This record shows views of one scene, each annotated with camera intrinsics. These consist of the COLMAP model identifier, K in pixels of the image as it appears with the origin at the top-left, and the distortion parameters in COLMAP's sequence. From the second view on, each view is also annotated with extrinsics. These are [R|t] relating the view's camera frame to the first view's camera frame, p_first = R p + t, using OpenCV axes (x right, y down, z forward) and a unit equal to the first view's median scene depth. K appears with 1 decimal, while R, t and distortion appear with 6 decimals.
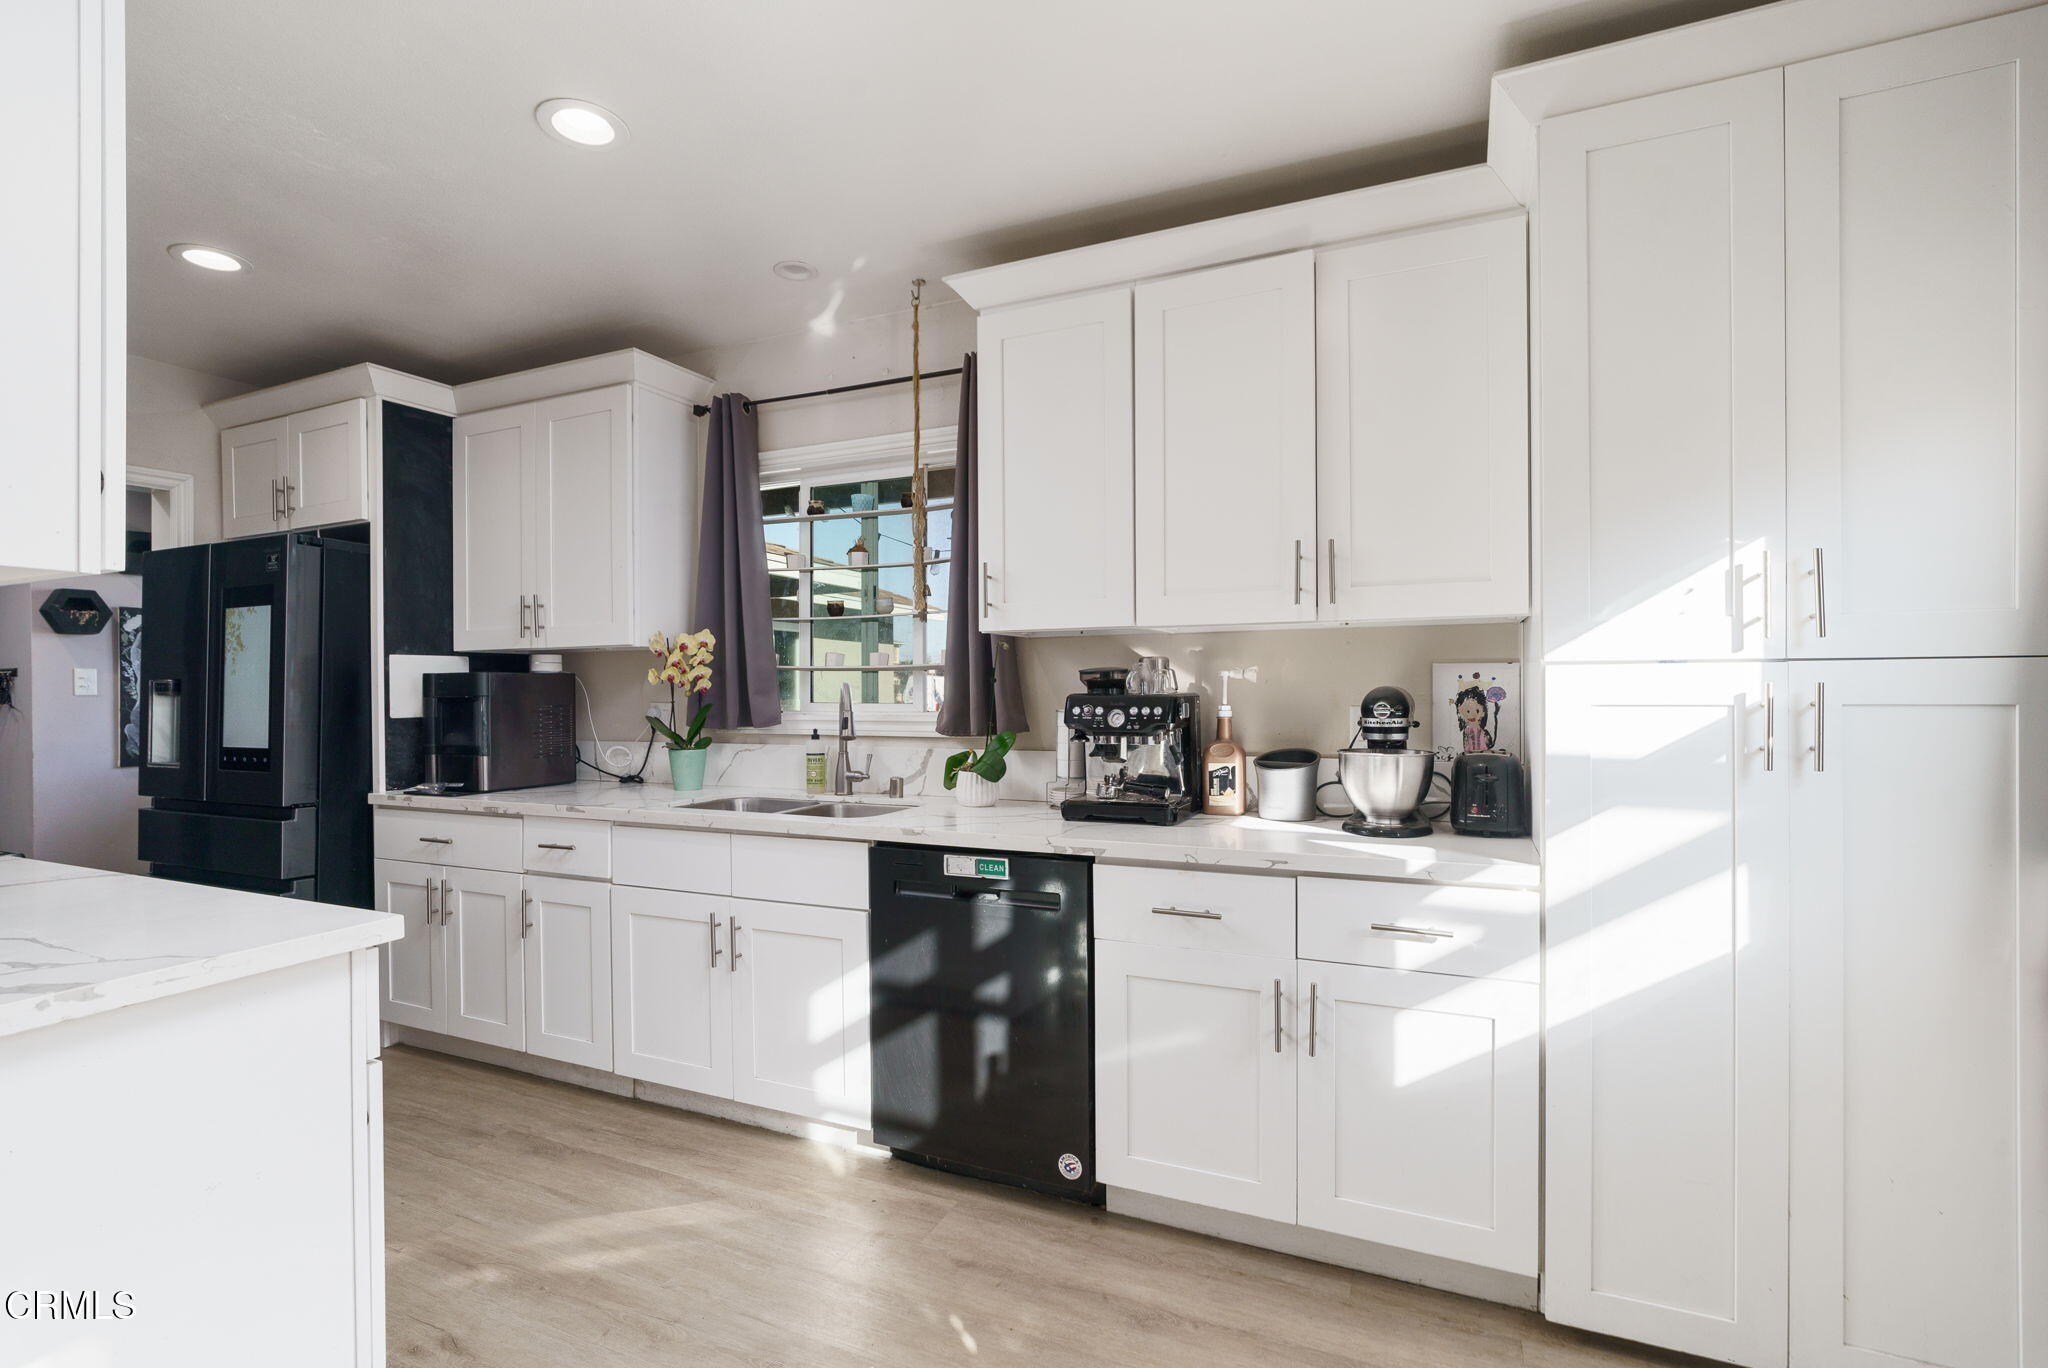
lens RADIAL K [[938.1, 0, 1029.7], [0, 938.1, 693.2], [0, 0, 1]] dist [-0.019675, 0.007115]
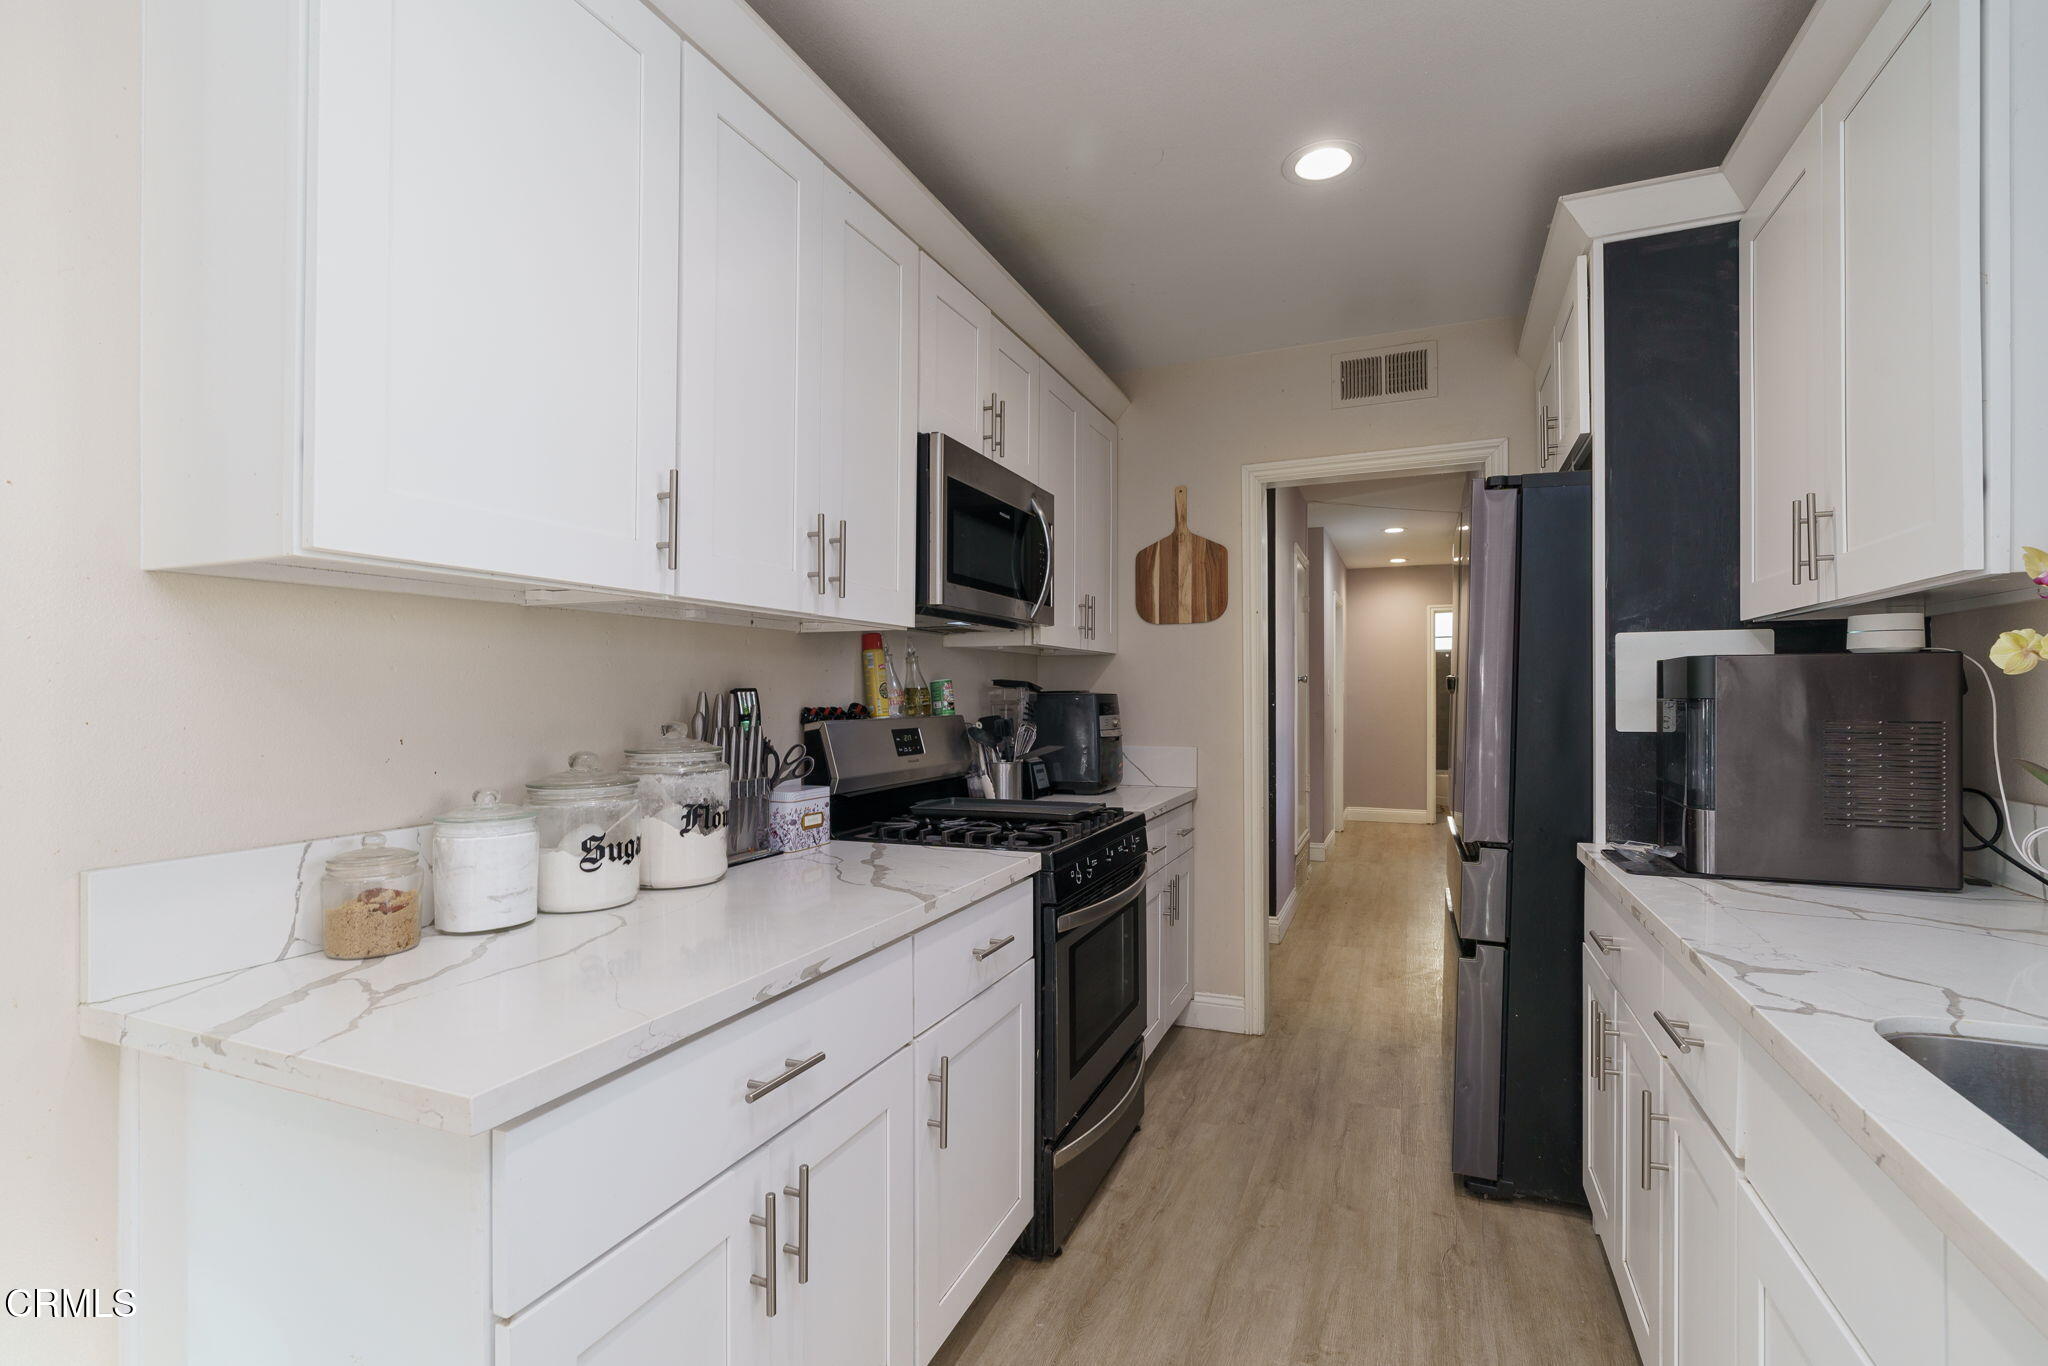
lens RADIAL K [[938.1, 0, 1029.7], [0, 938.1, 692.2], [0, 0, 1]] dist [-0.019675, 0.007115]
pose [[0.024202, 0.005594, -0.999691, -0.051972], [-0.001800, 0.999983, 0.005552, -0.003372], [0.999705, 0.001665, 0.024212, 0.597168]]
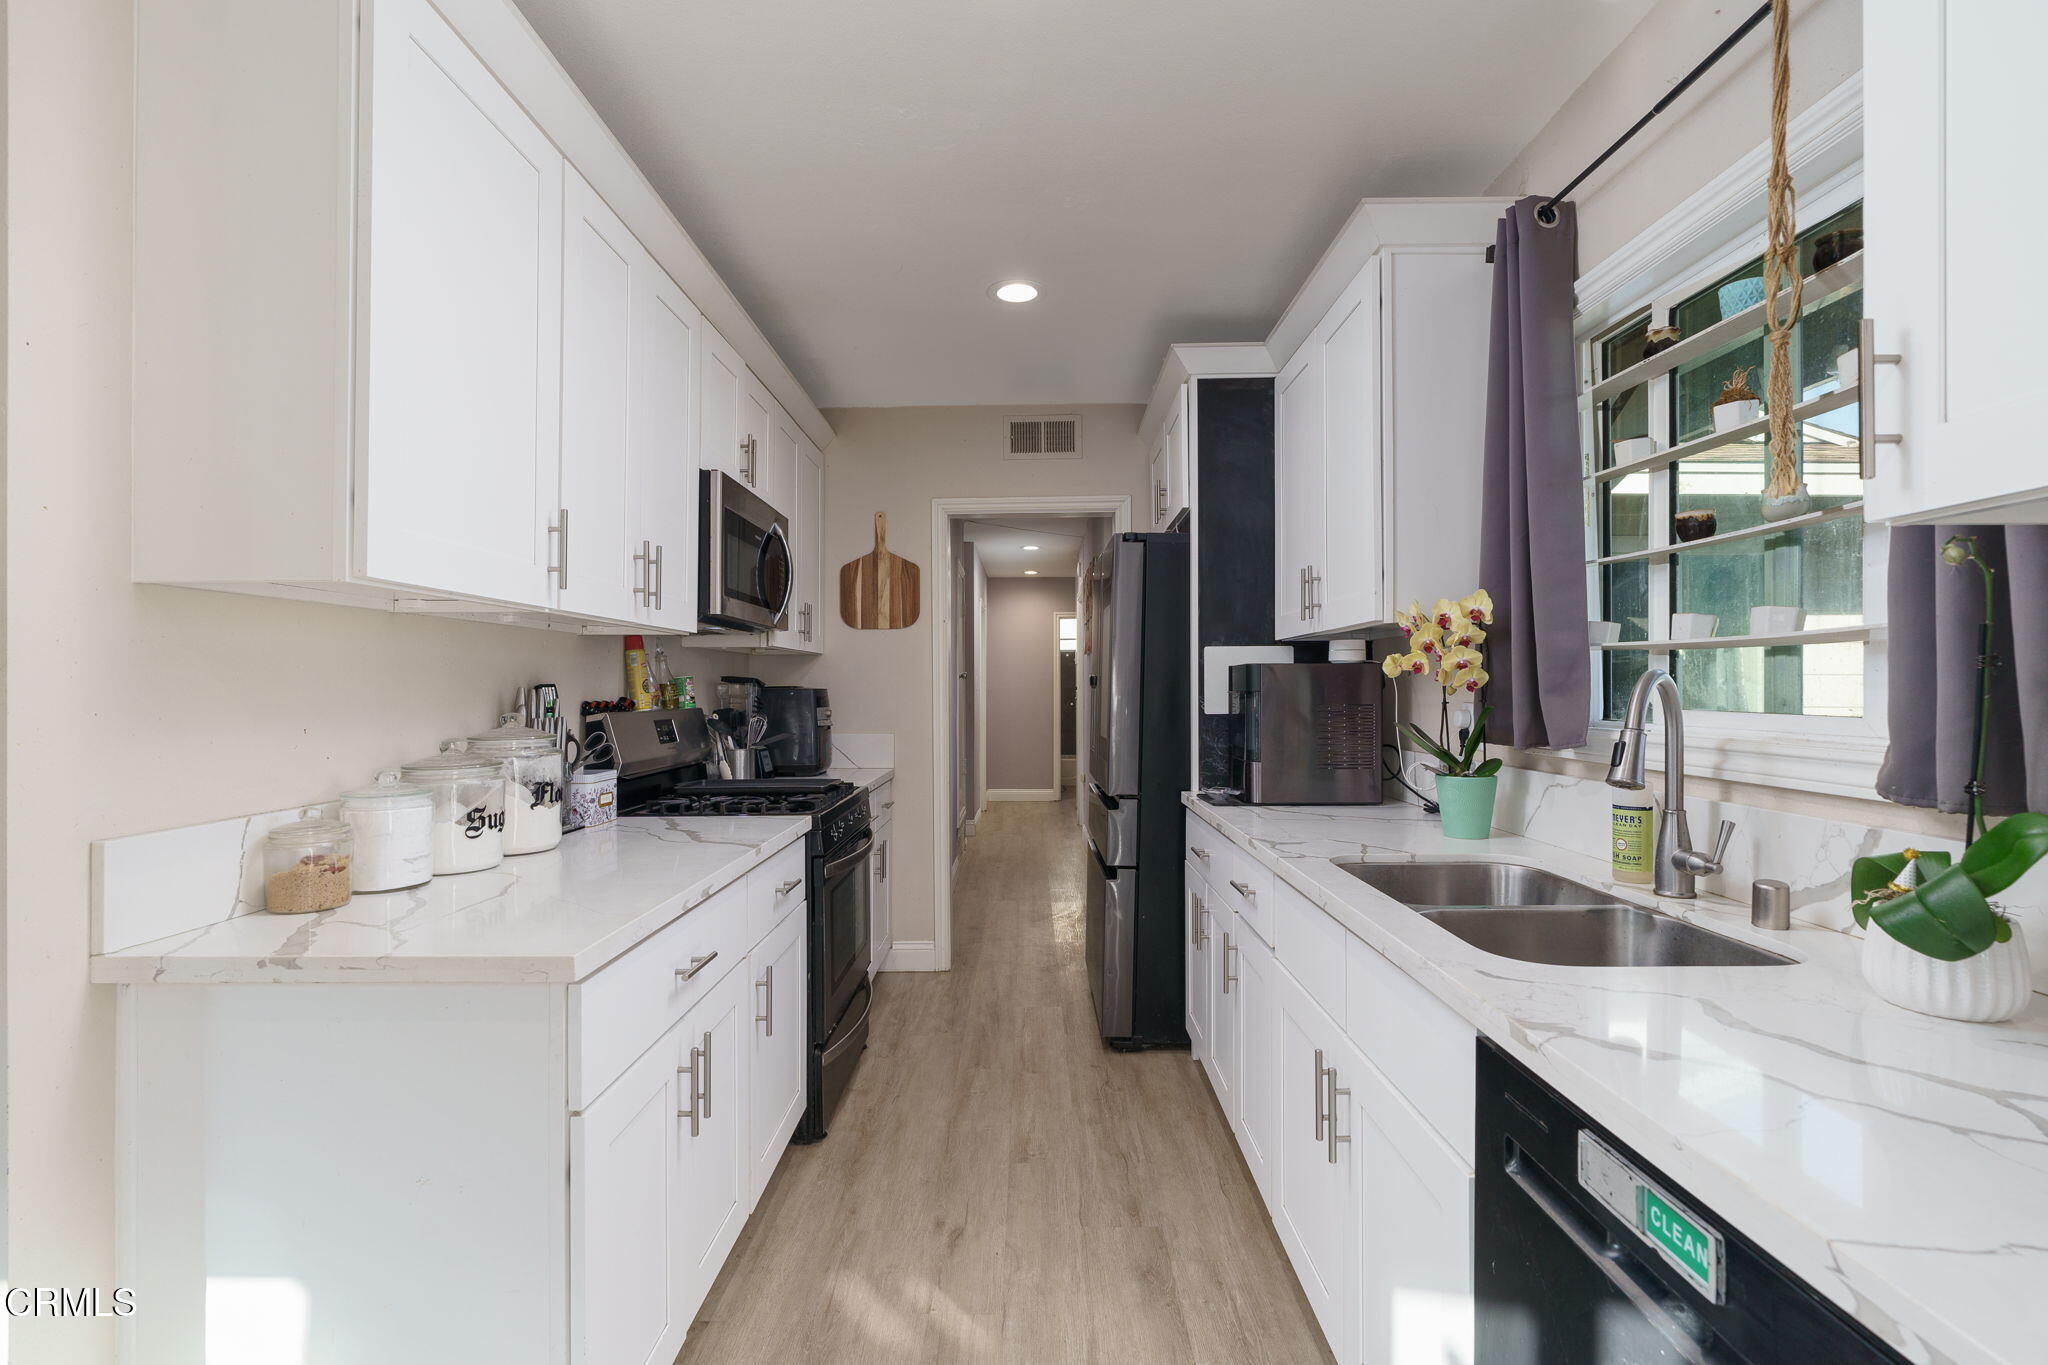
lens RADIAL K [[938.1, 0, 1029.7], [0, 938.1, 691.7], [0, 0, 1]] dist [-0.019675, 0.007115]
pose [[0.403546, 0.009143, -0.914914, 0.113867], [-0.002812, 0.999958, 0.008753, -0.003728], [0.914955, -0.000960, 0.403554, 0.470394]]
